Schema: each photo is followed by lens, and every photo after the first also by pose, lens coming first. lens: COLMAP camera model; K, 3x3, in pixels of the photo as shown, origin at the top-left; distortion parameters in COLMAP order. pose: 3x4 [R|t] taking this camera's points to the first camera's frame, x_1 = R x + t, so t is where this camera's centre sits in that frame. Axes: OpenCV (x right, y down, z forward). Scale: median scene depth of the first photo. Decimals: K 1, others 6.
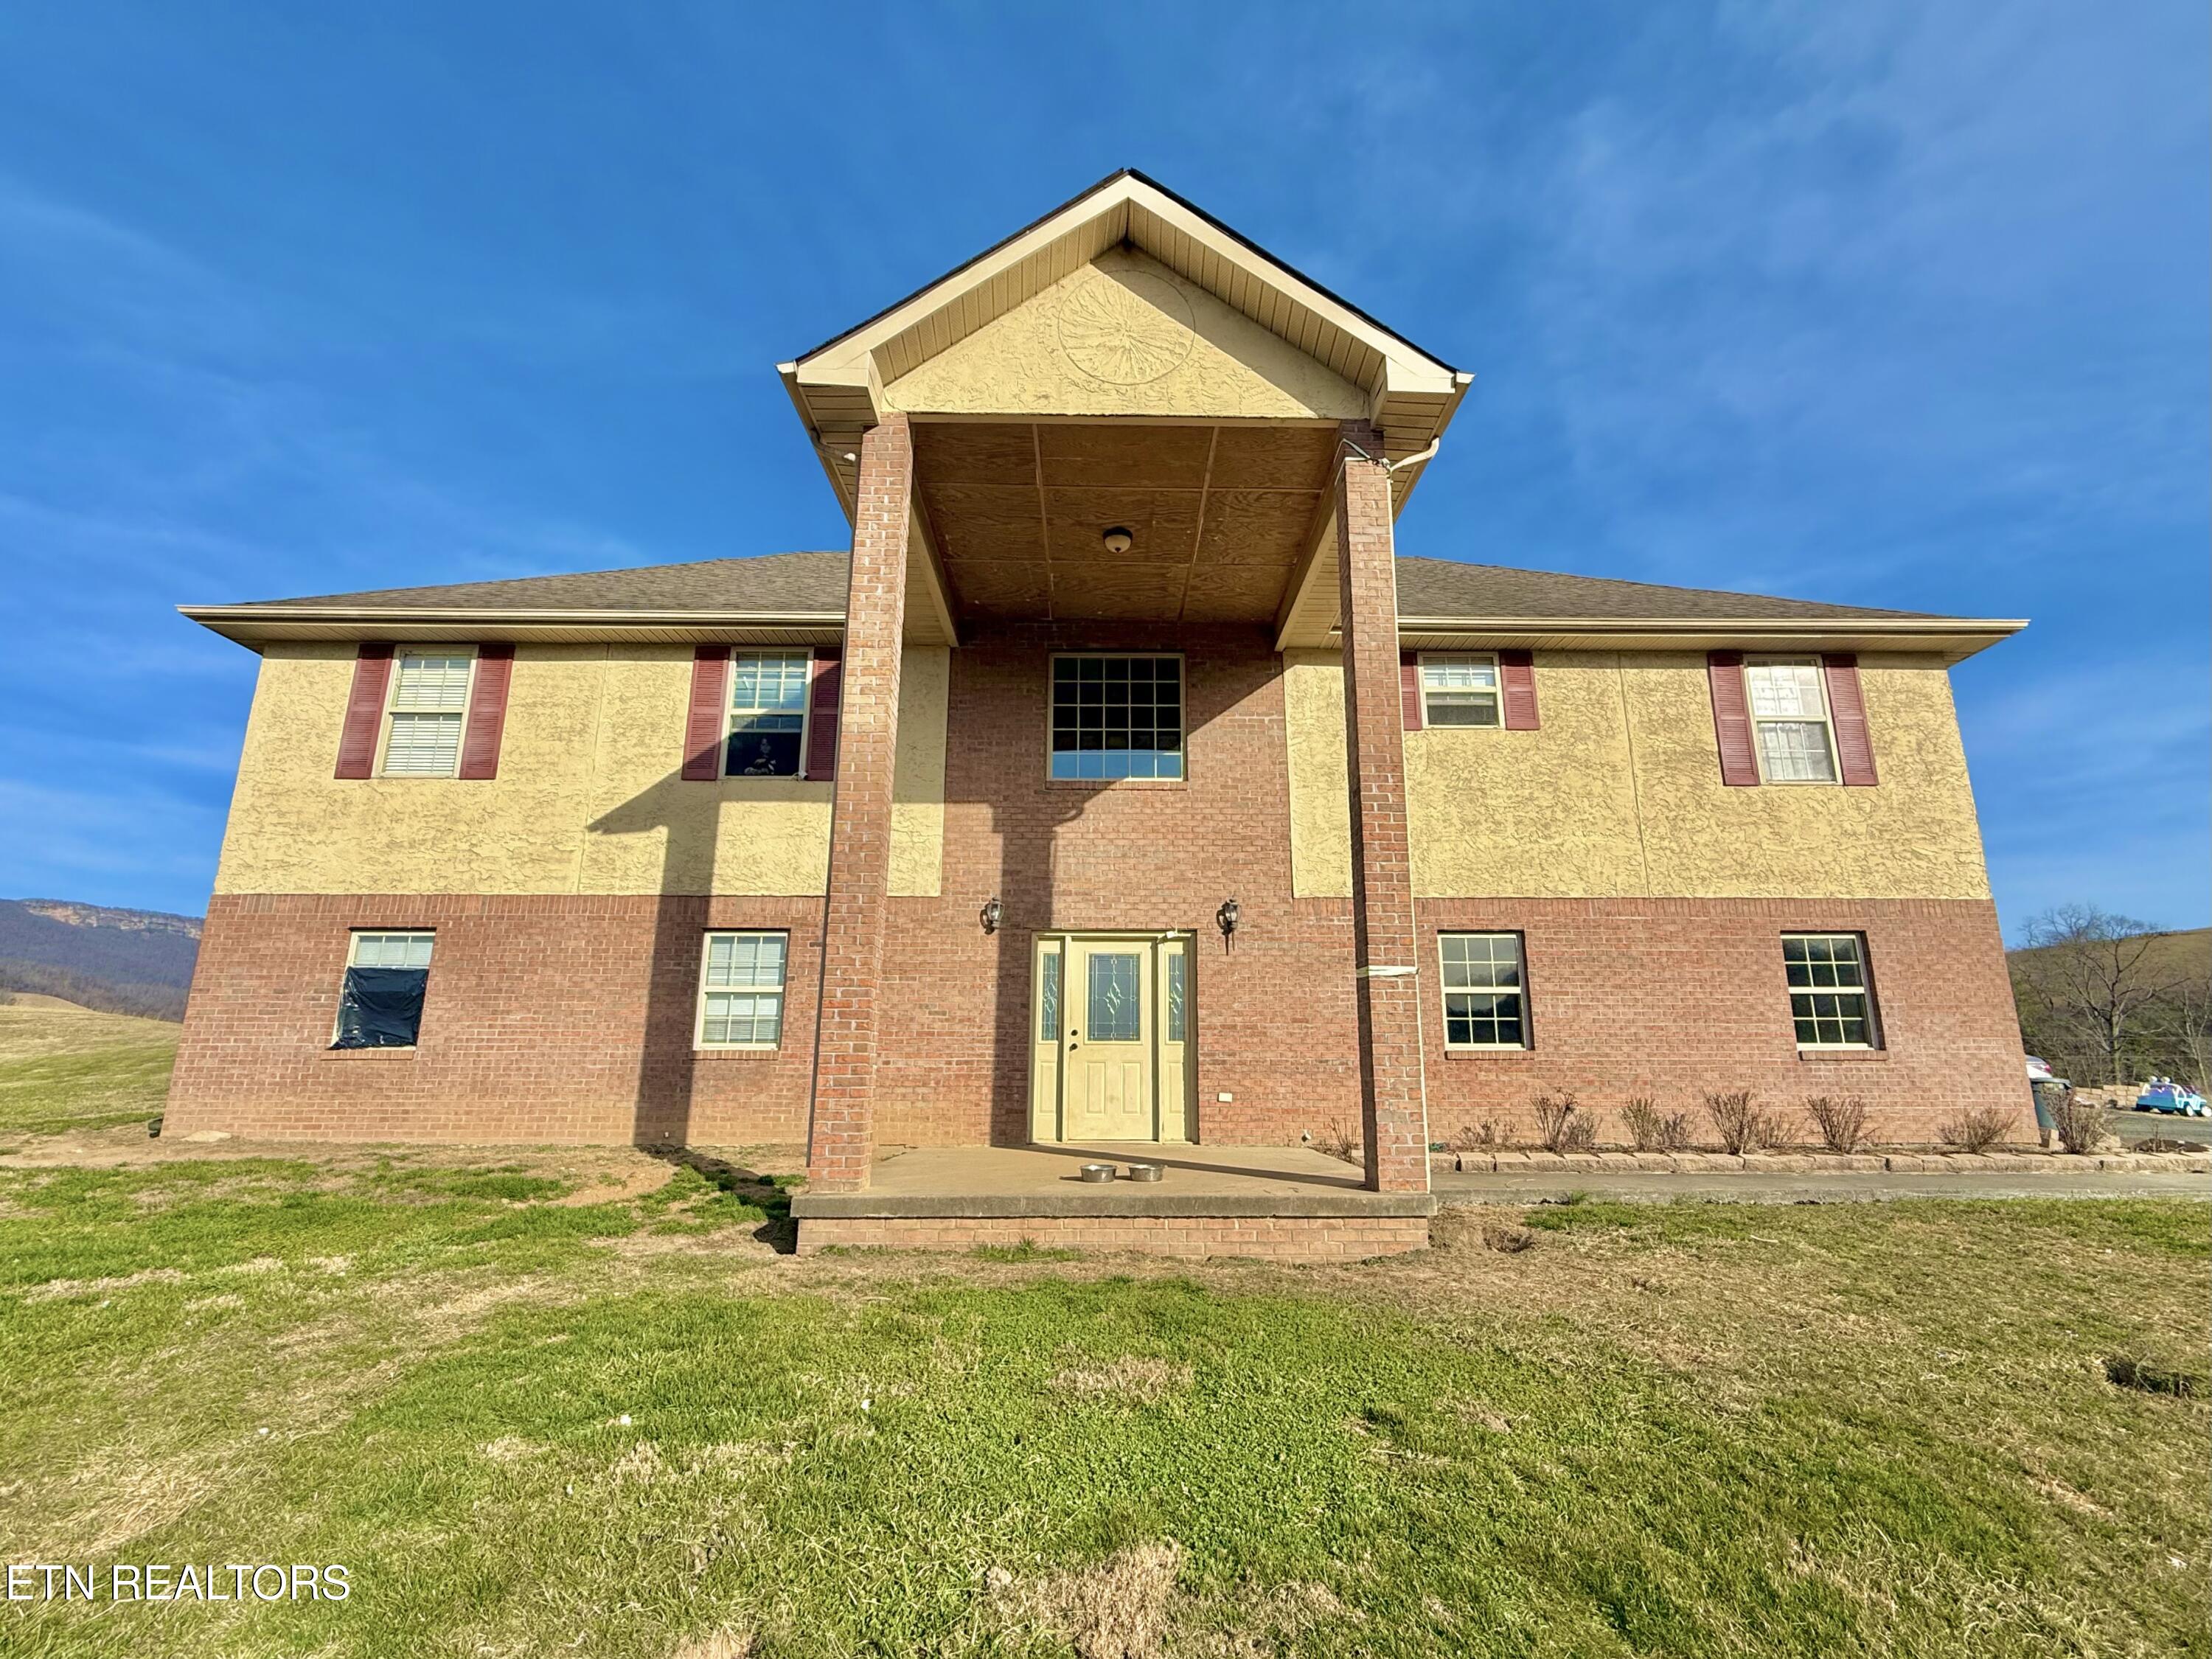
lens RADIAL K [[1006.9, 0, 1106.3], [0, 1006.9, 842.0], [0, 0, 1]] dist [-0.000225, -0.000104]
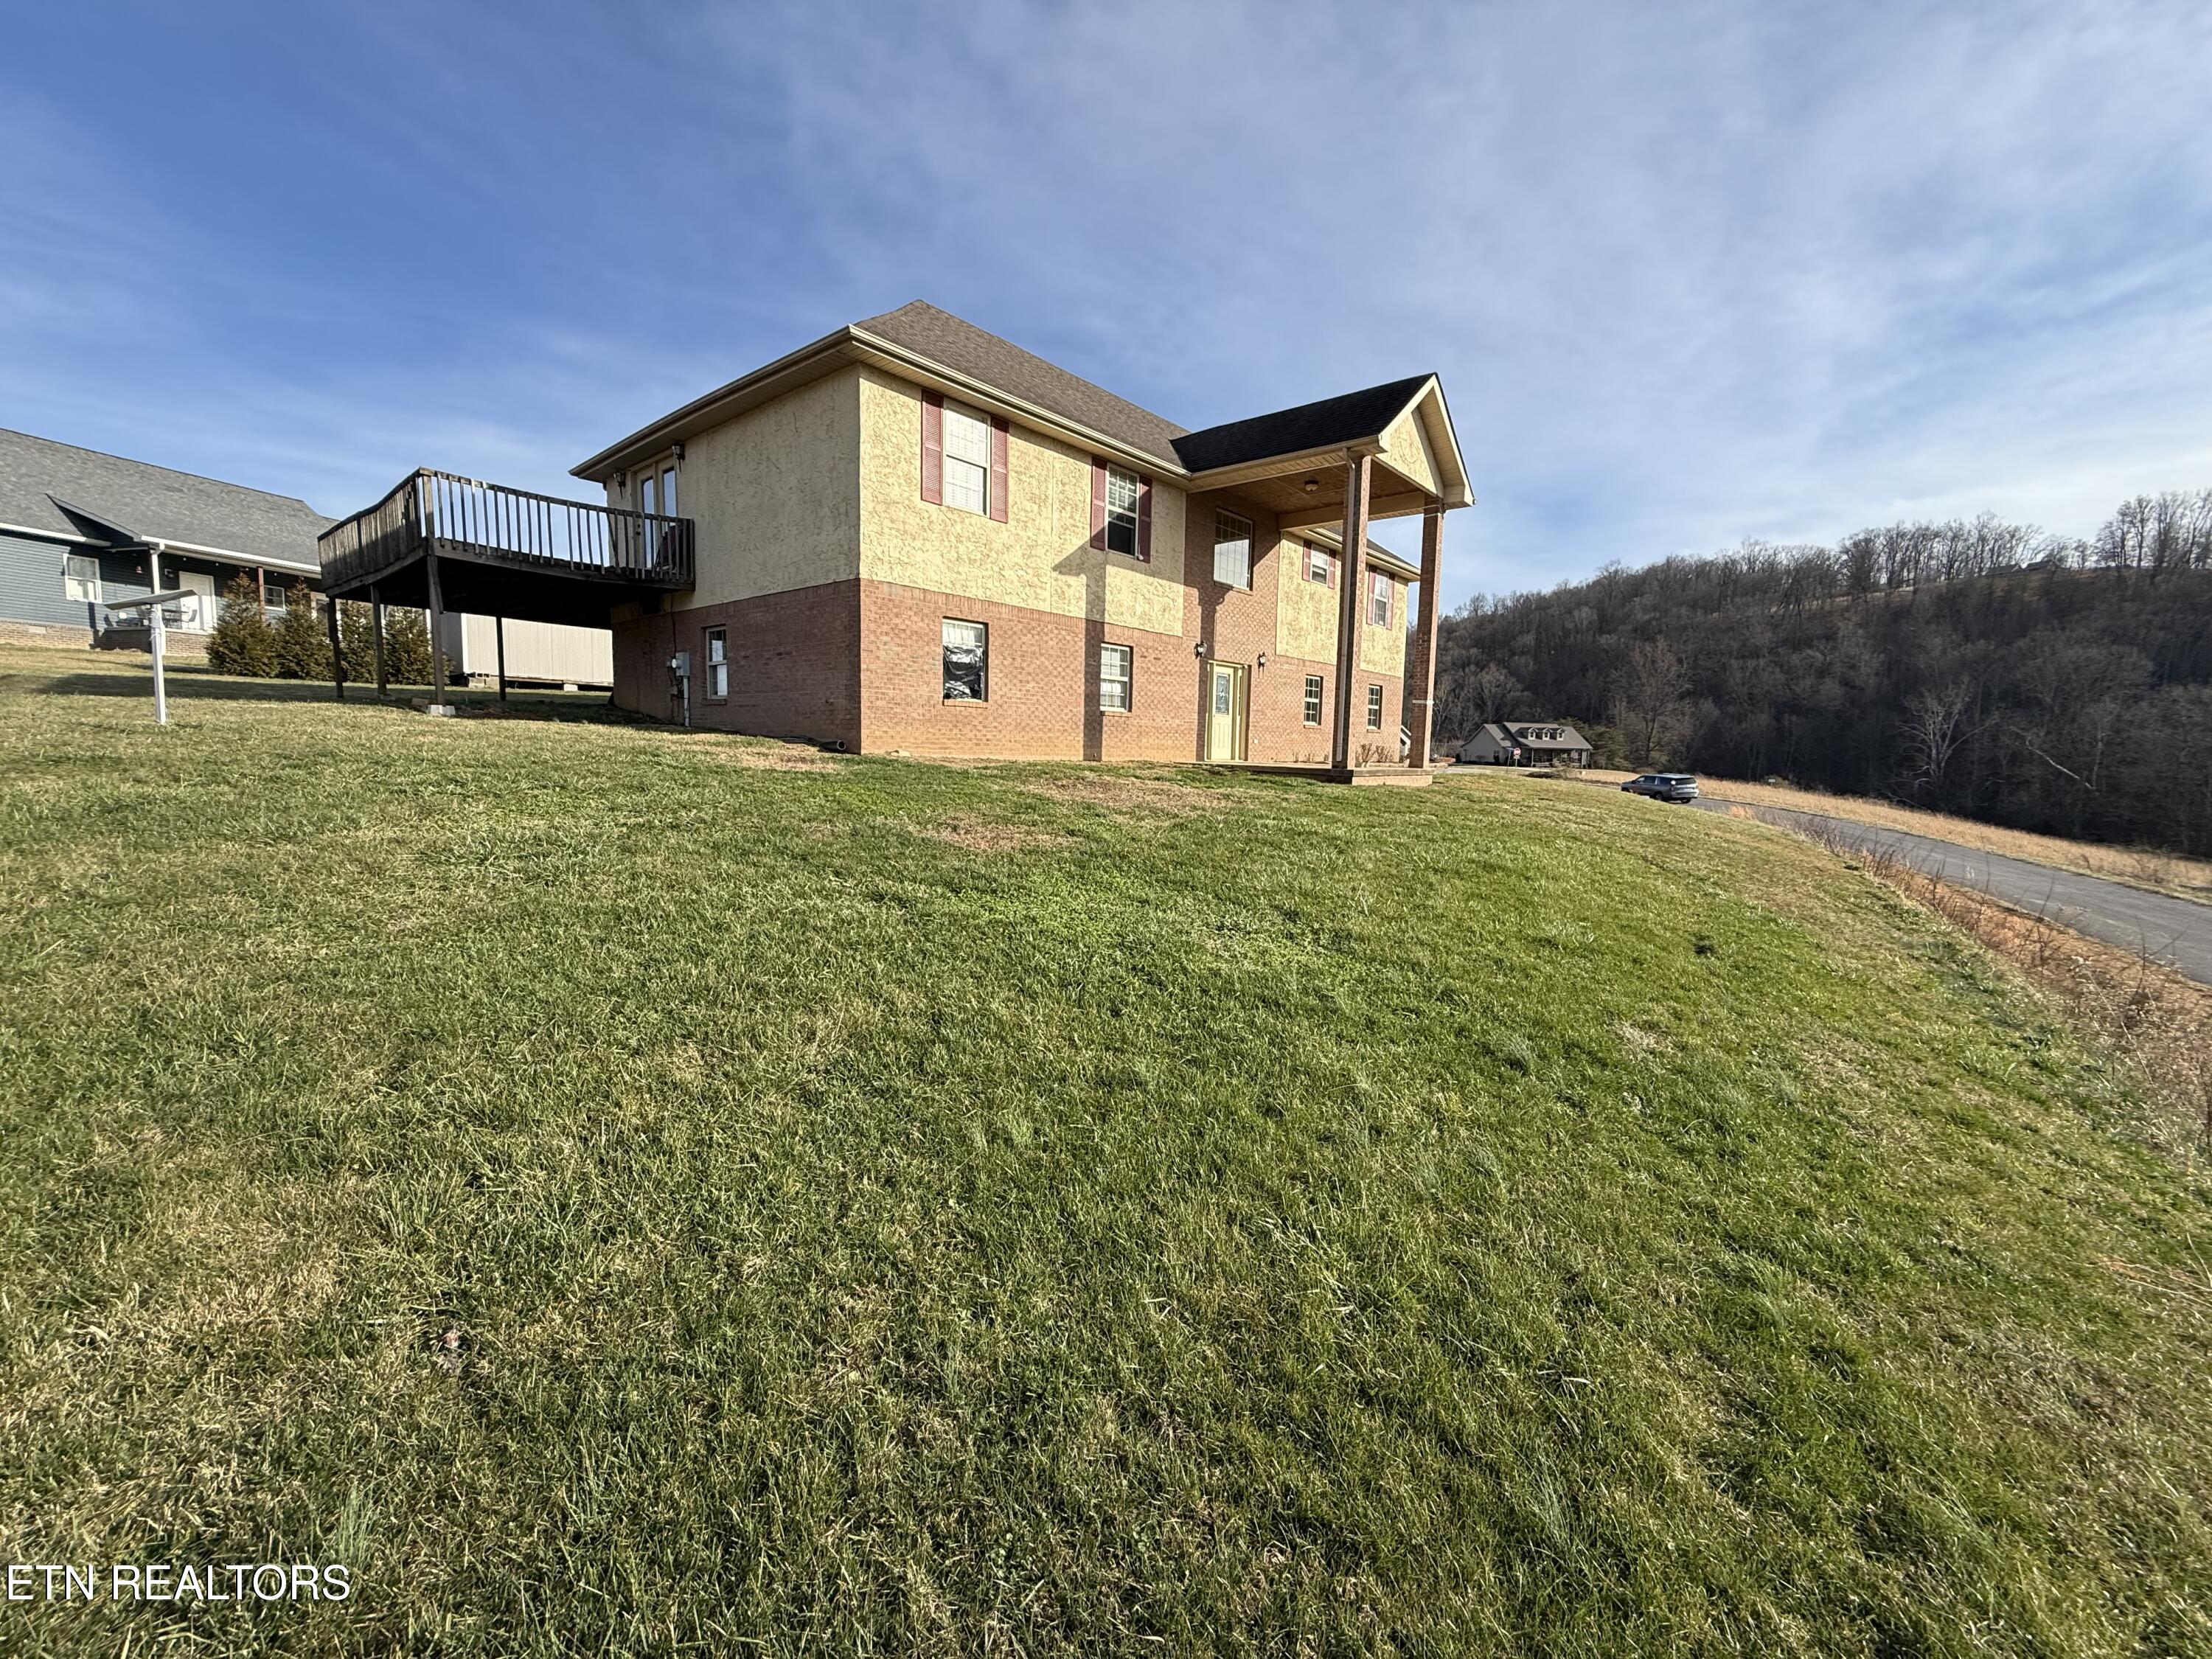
lens RADIAL K [[873.2, 0, 1101.4], [0, 873.2, 833.1], [0, 0, 1]] dist [-0.000833, -0.000041]
pose [[0.663255, -0.061474, 0.745864, -1.527682], [-0.200362, 0.945654, 0.256112, 0.012771], [-0.721074, -0.319310, 0.614893, -0.048113]]
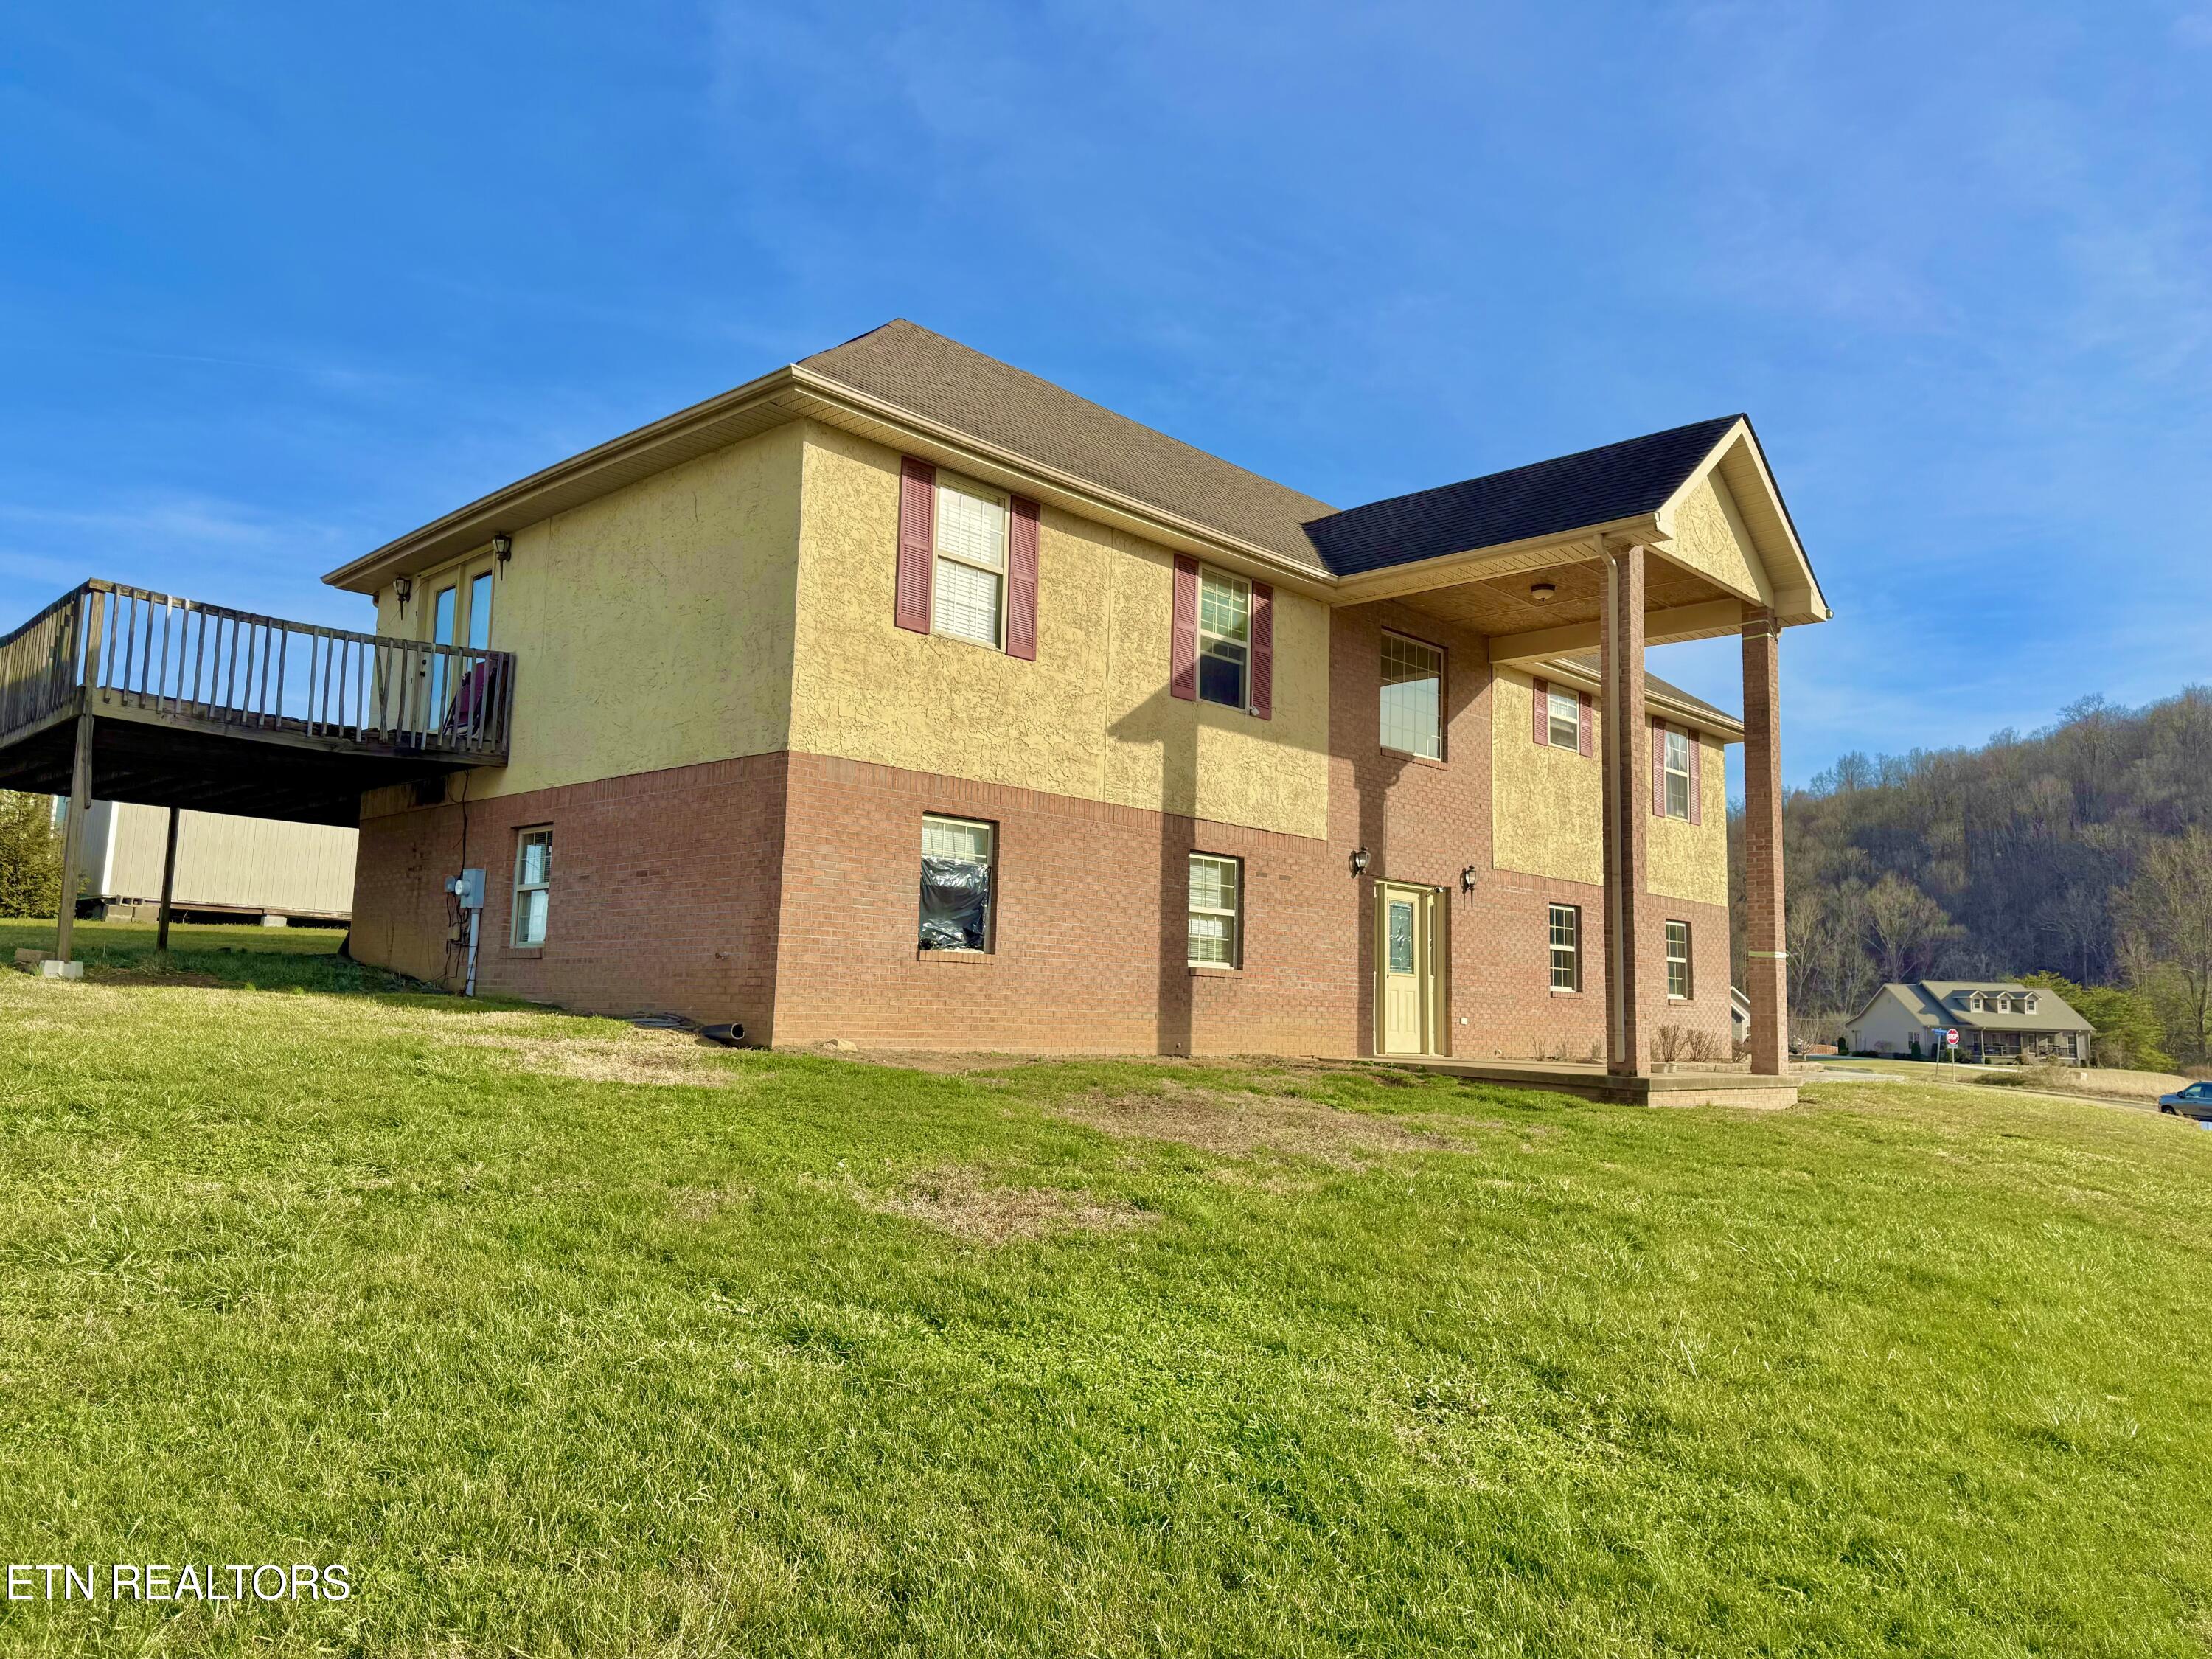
lens RADIAL K [[1549.7, 0, 1117.3], [0, 1549.7, 821.1], [0, 0, 1]] dist [0.043176, -0.051346]
pose [[0.695665, 0.106856, 0.710375, -1.539126], [-0.197515, 0.979214, 0.046129, -0.000494], [-0.690680, -0.172400, 0.702310, -0.049918]]
